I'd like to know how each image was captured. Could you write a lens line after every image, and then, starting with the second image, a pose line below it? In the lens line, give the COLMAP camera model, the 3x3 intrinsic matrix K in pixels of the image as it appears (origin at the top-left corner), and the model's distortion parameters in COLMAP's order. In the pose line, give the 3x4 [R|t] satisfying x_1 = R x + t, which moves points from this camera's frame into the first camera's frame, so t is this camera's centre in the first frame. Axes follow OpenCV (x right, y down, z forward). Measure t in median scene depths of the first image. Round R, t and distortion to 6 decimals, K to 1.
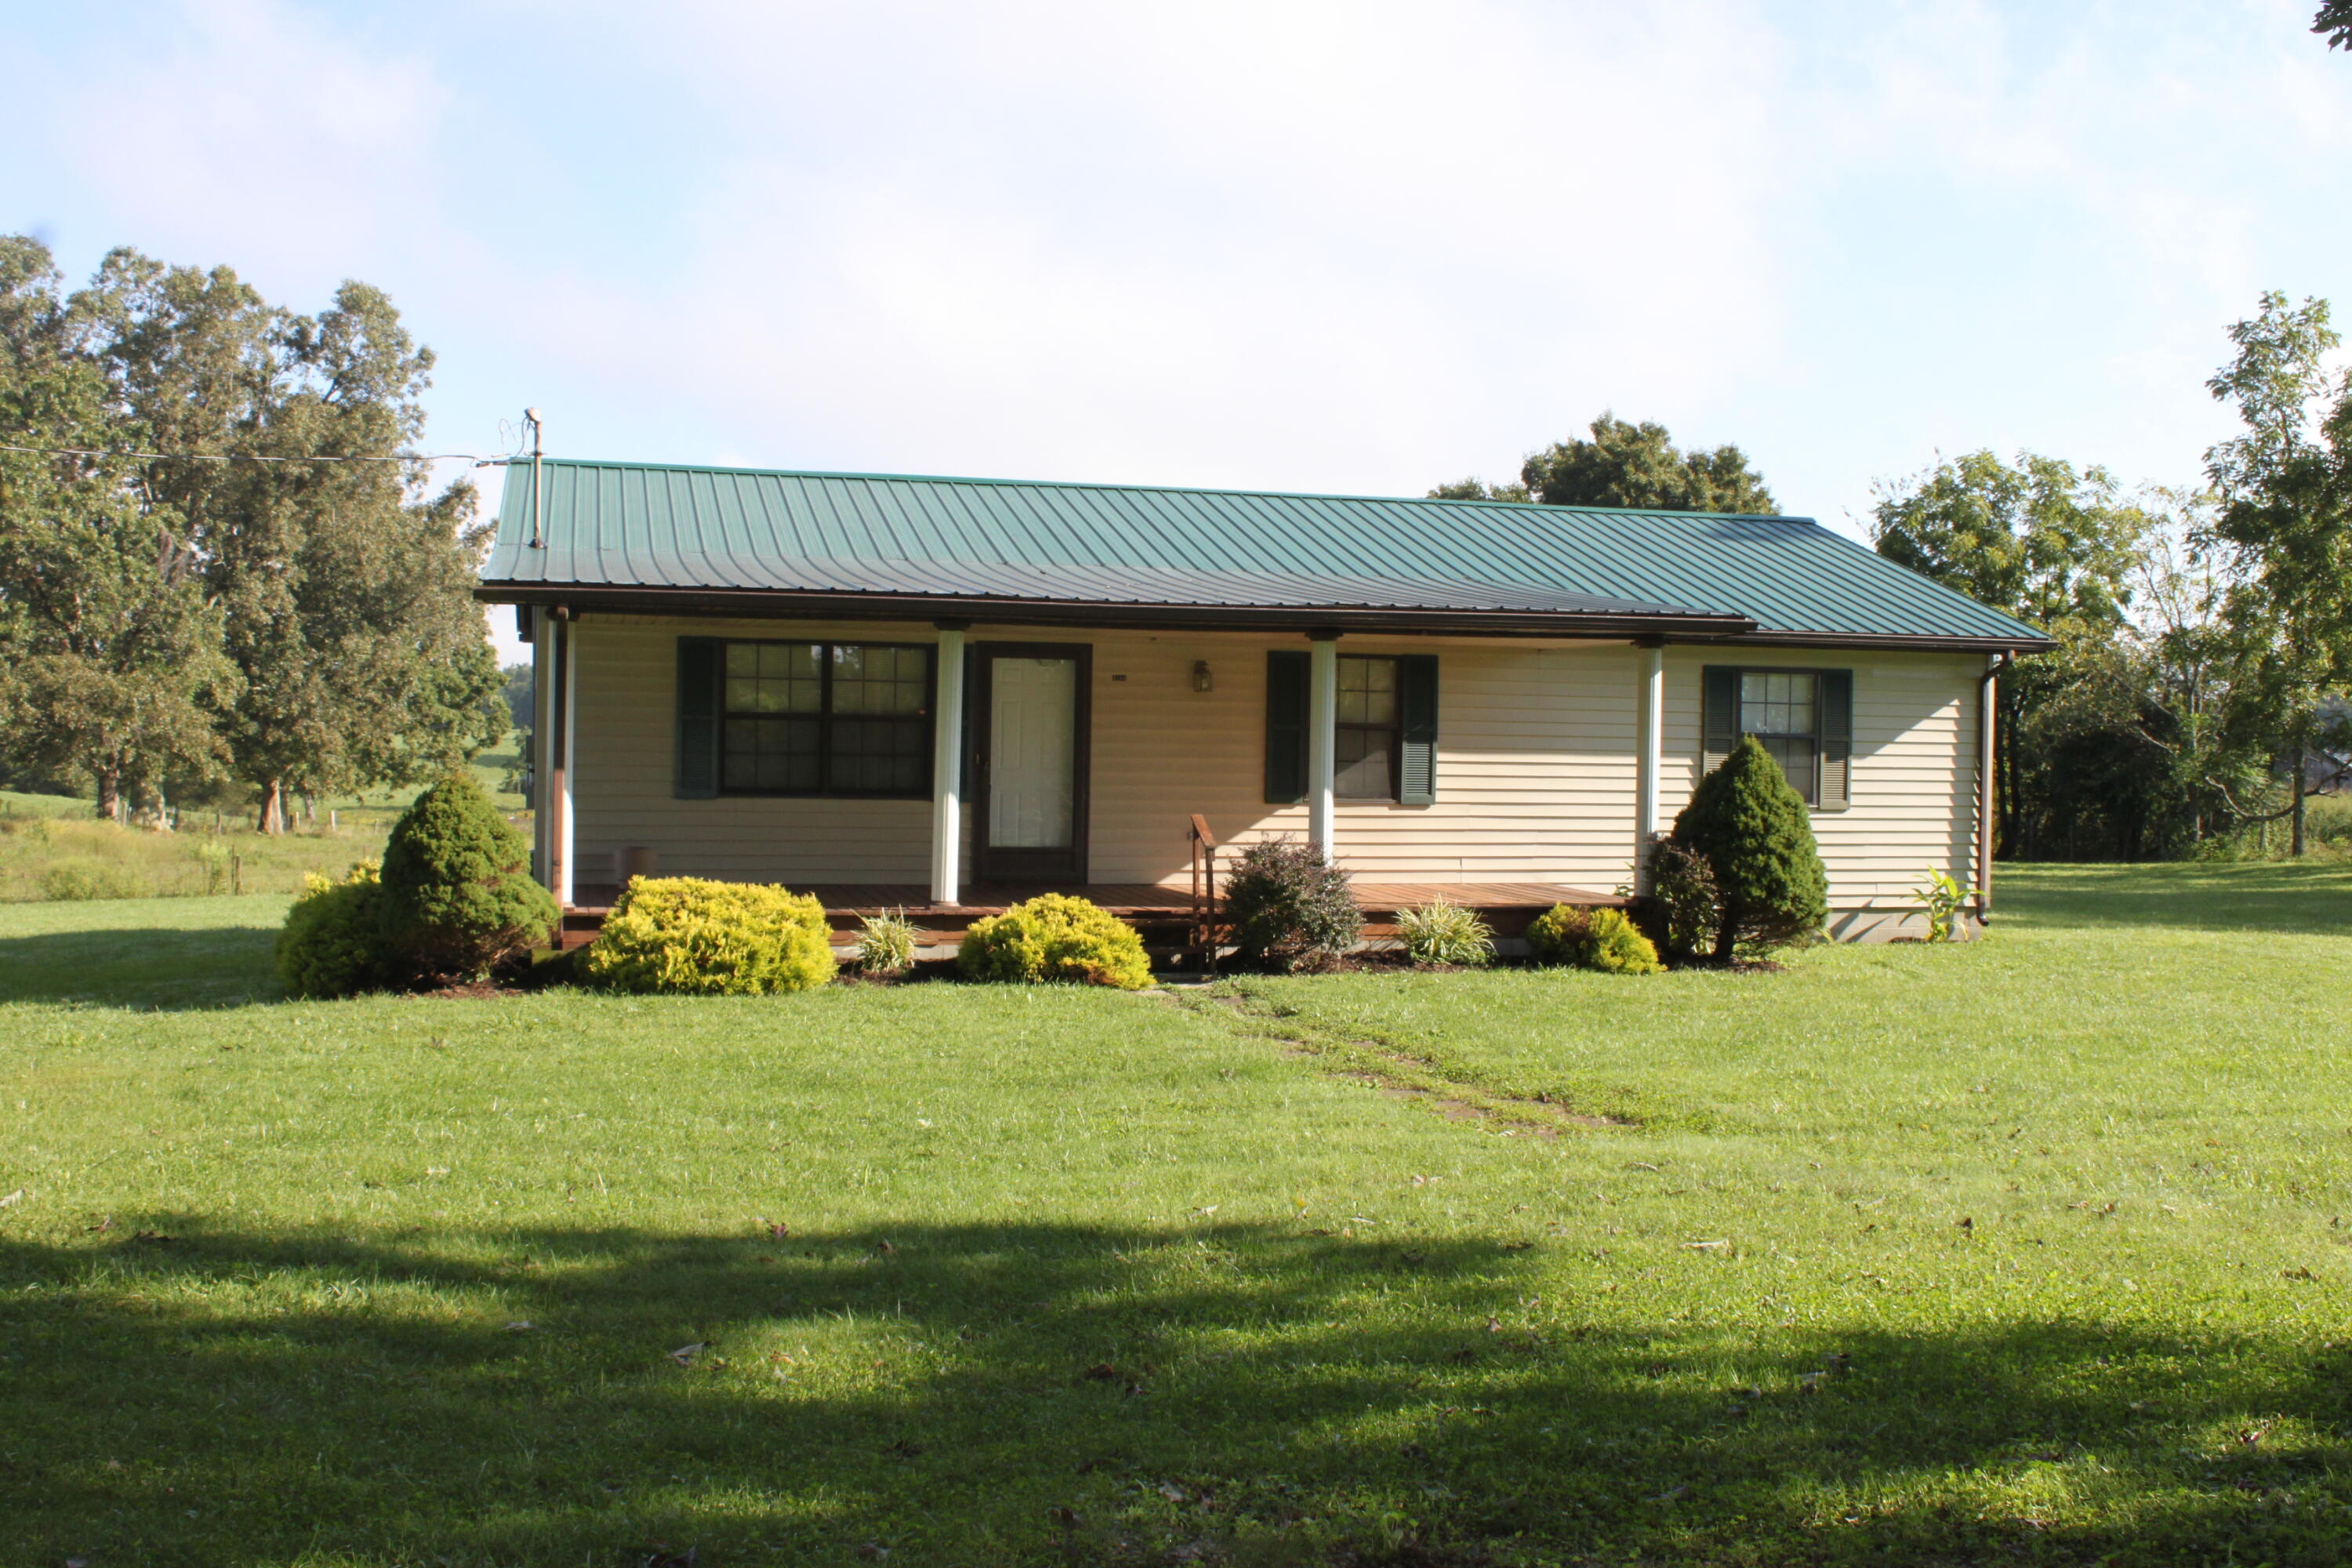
lens RADIAL K [[2242.1, 0, 1097.5], [0, 2242.1, 743.3], [0, 0, 1]] dist [-0.117555, 0.088774]
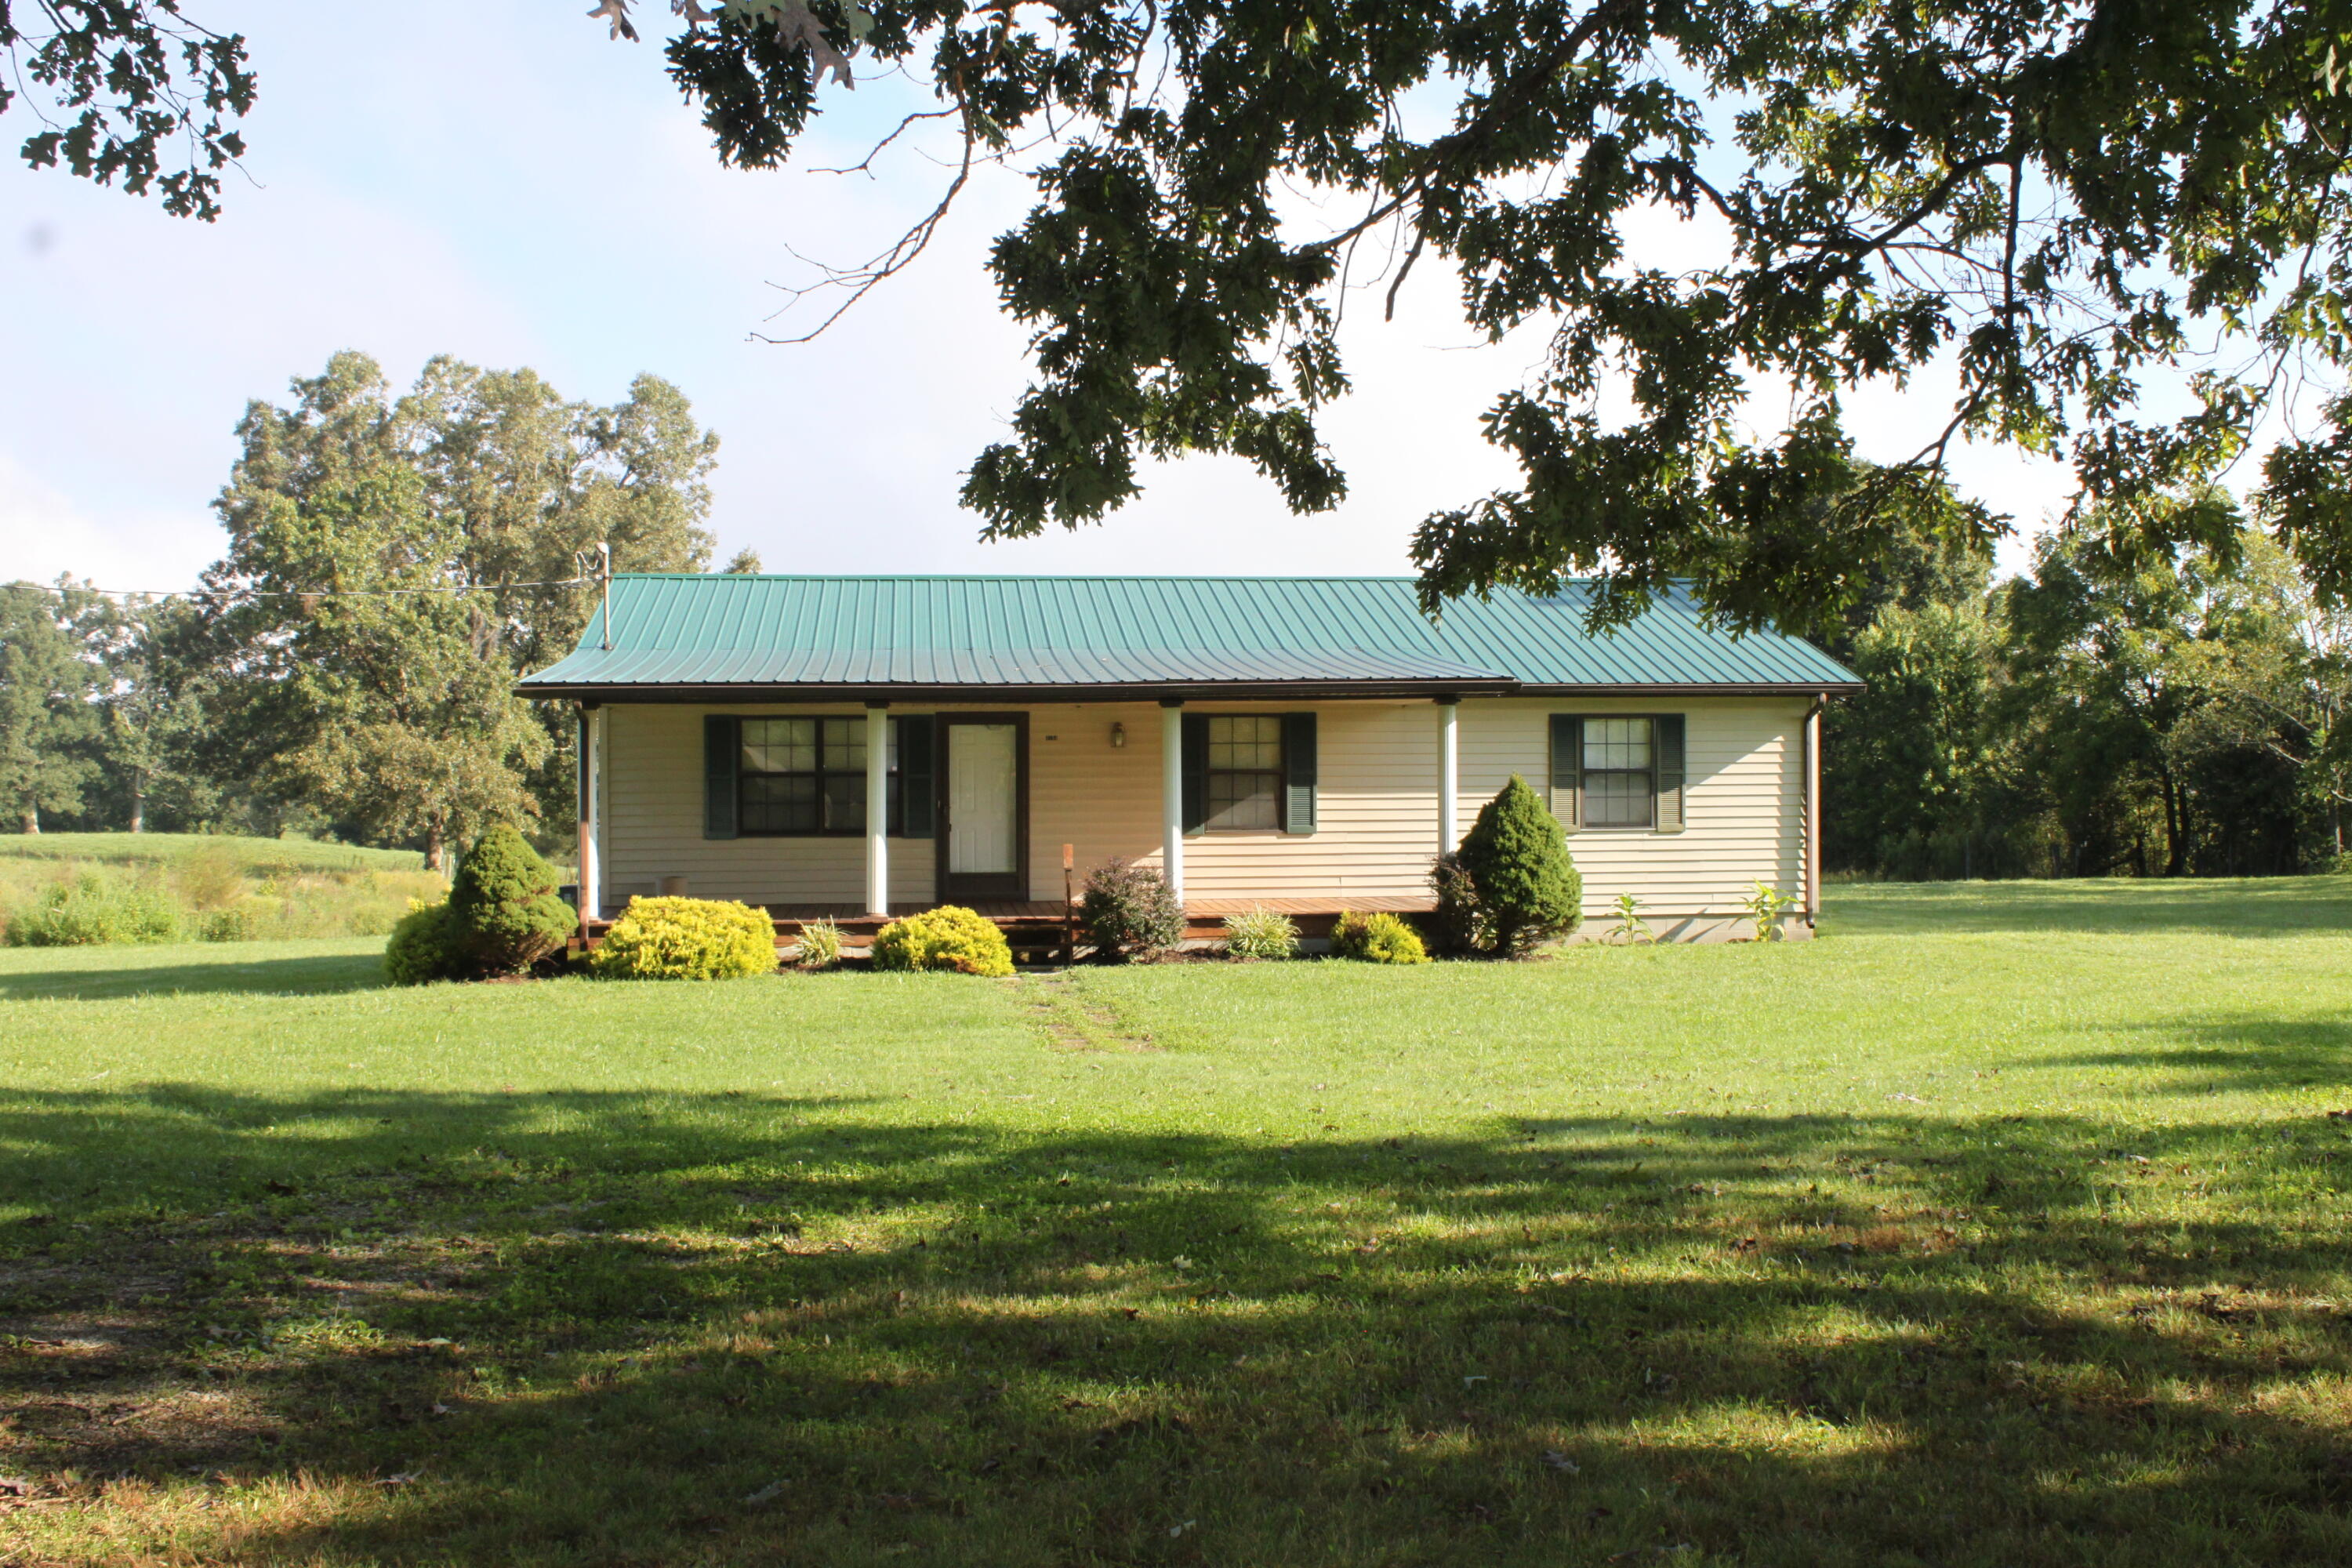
lens RADIAL K [[2242.3, 0, 1080.0], [0, 2242.3, 753.4], [0, 0, 1]] dist [-0.120353, 0.000066]
pose [[0.986821, -0.024010, -0.160027, 0.211393], [0.021831, 0.999644, -0.015359, -0.000678], [0.160338, 0.011663, 0.986993, -0.228247]]
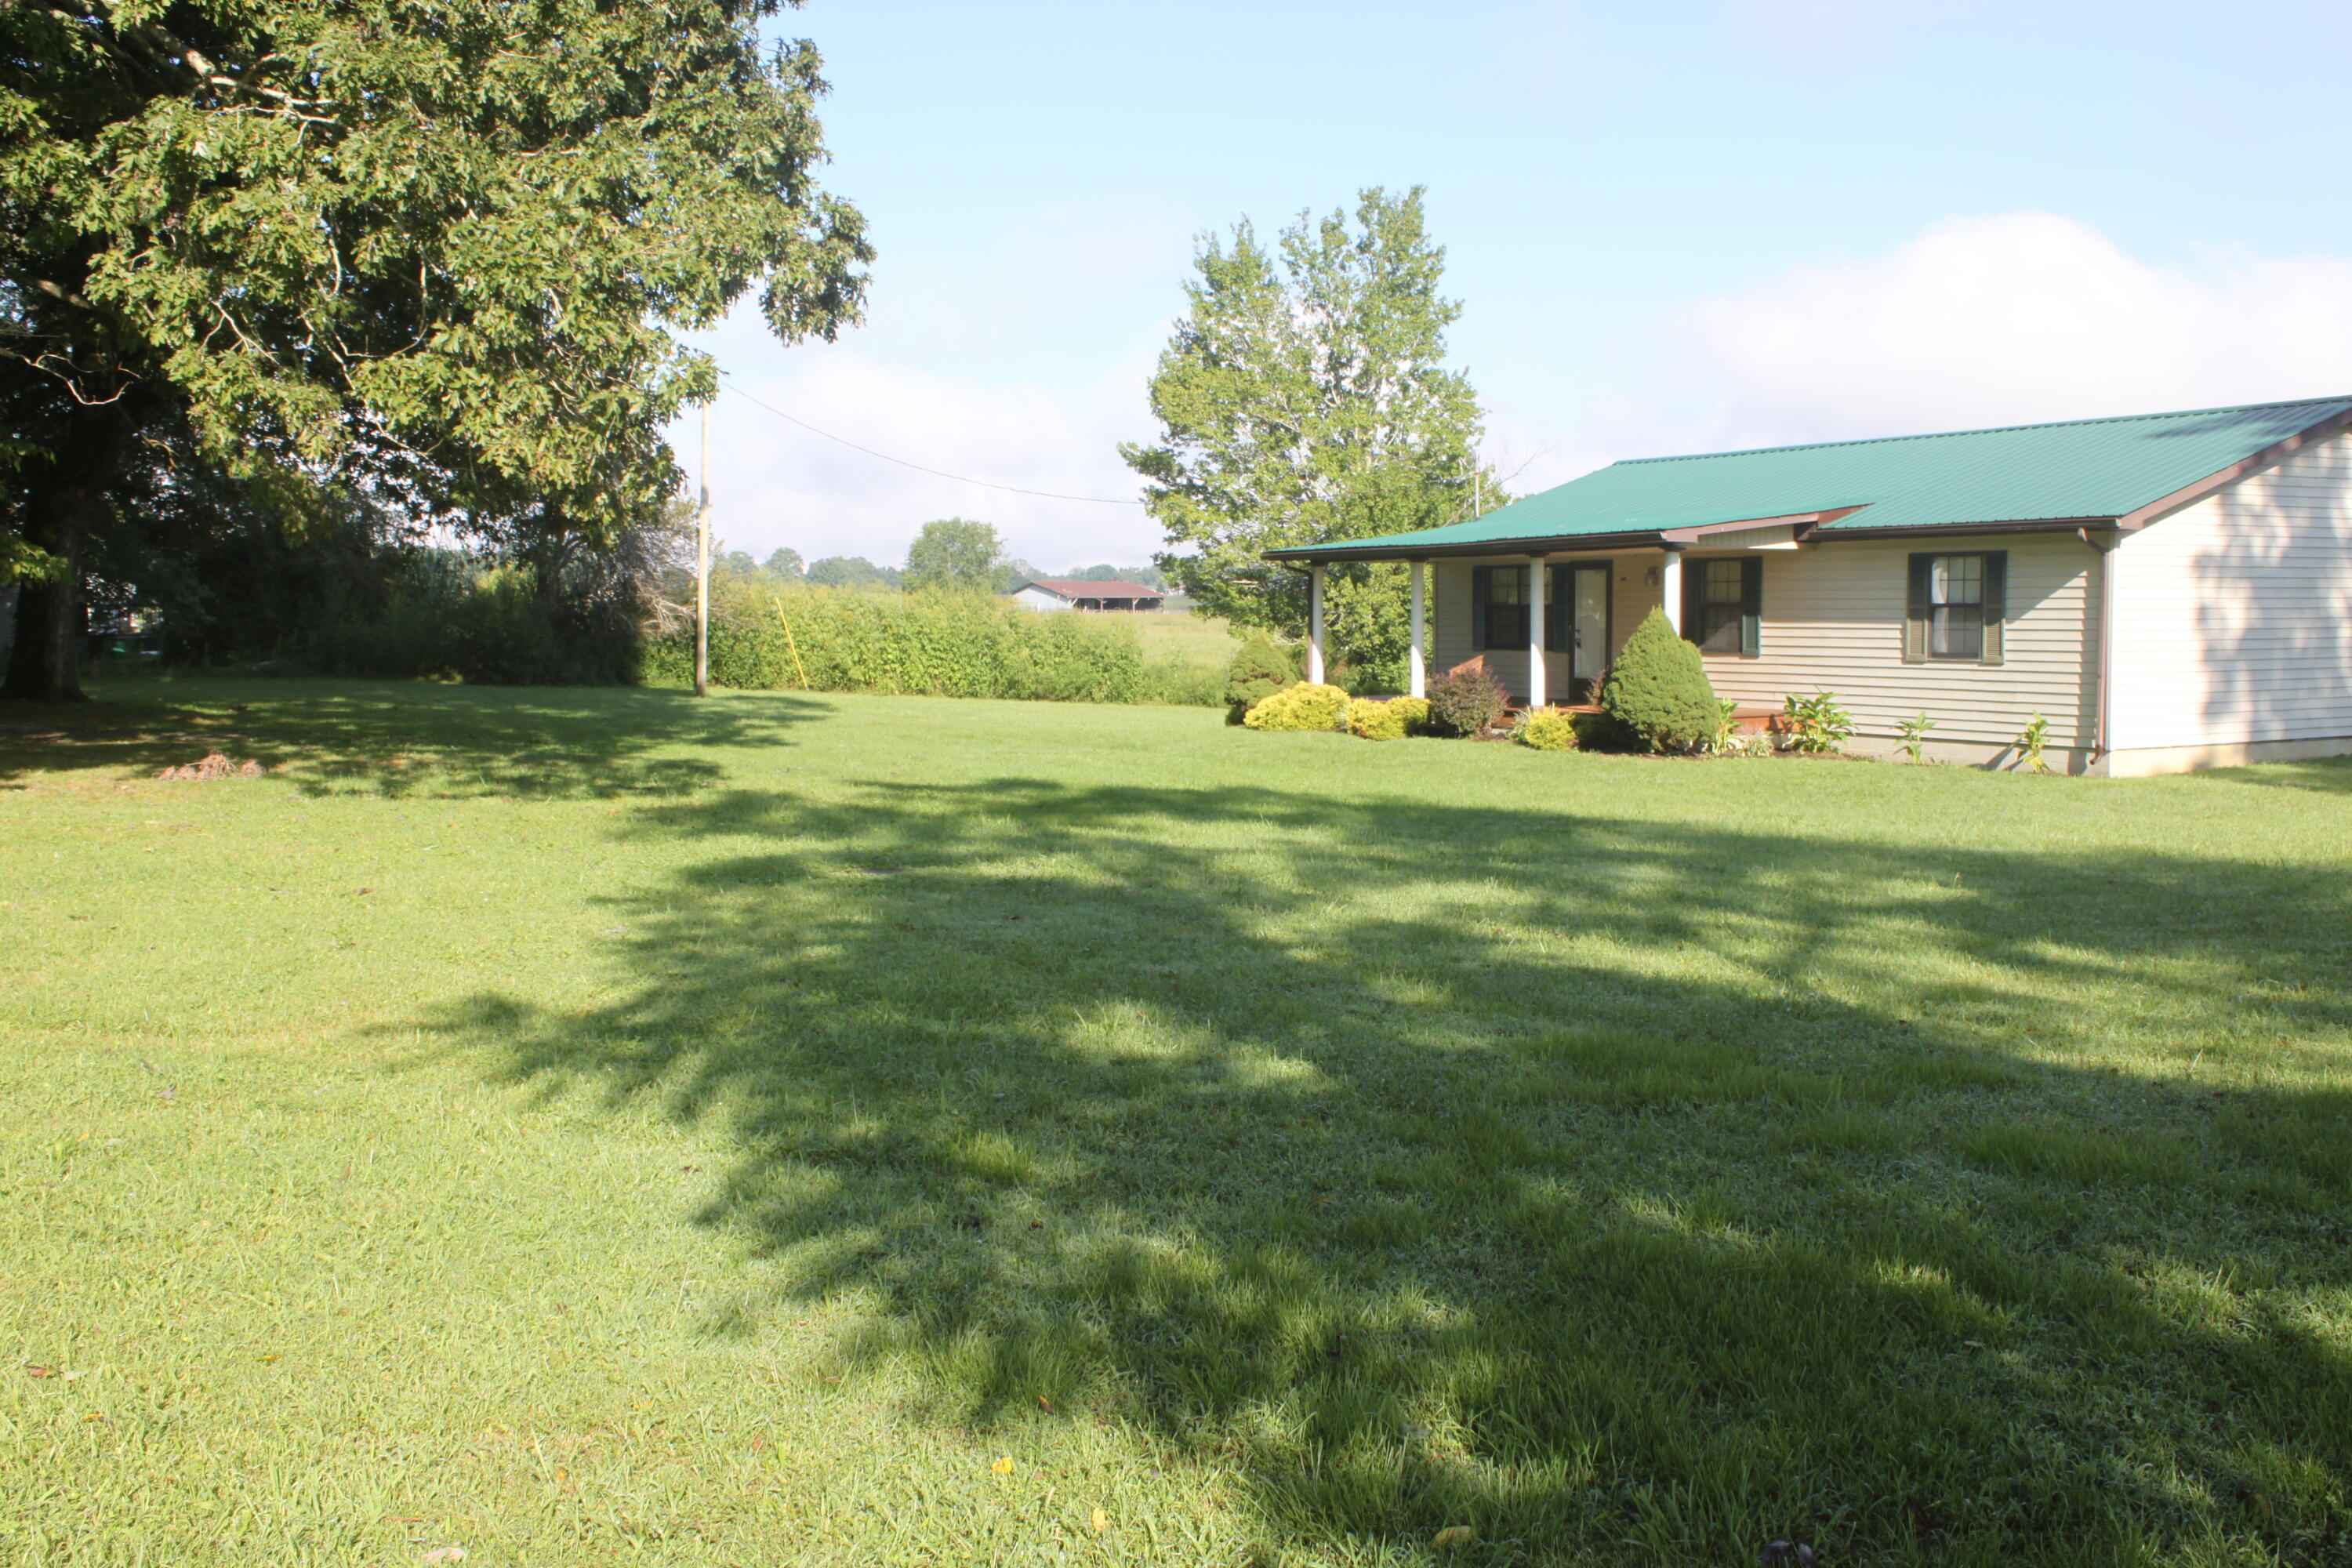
lens RADIAL K [[2242.1, 0, 1097.5], [0, 2242.1, 743.3], [0, 0, 1]] dist [-0.117555, 0.088774]
pose [[0.215236, 0.036132, -0.975893, 1.438853], [-0.007114, 0.999347, 0.035431, 0.034525], [0.976536, -0.000684, 0.215352, 0.236722]]
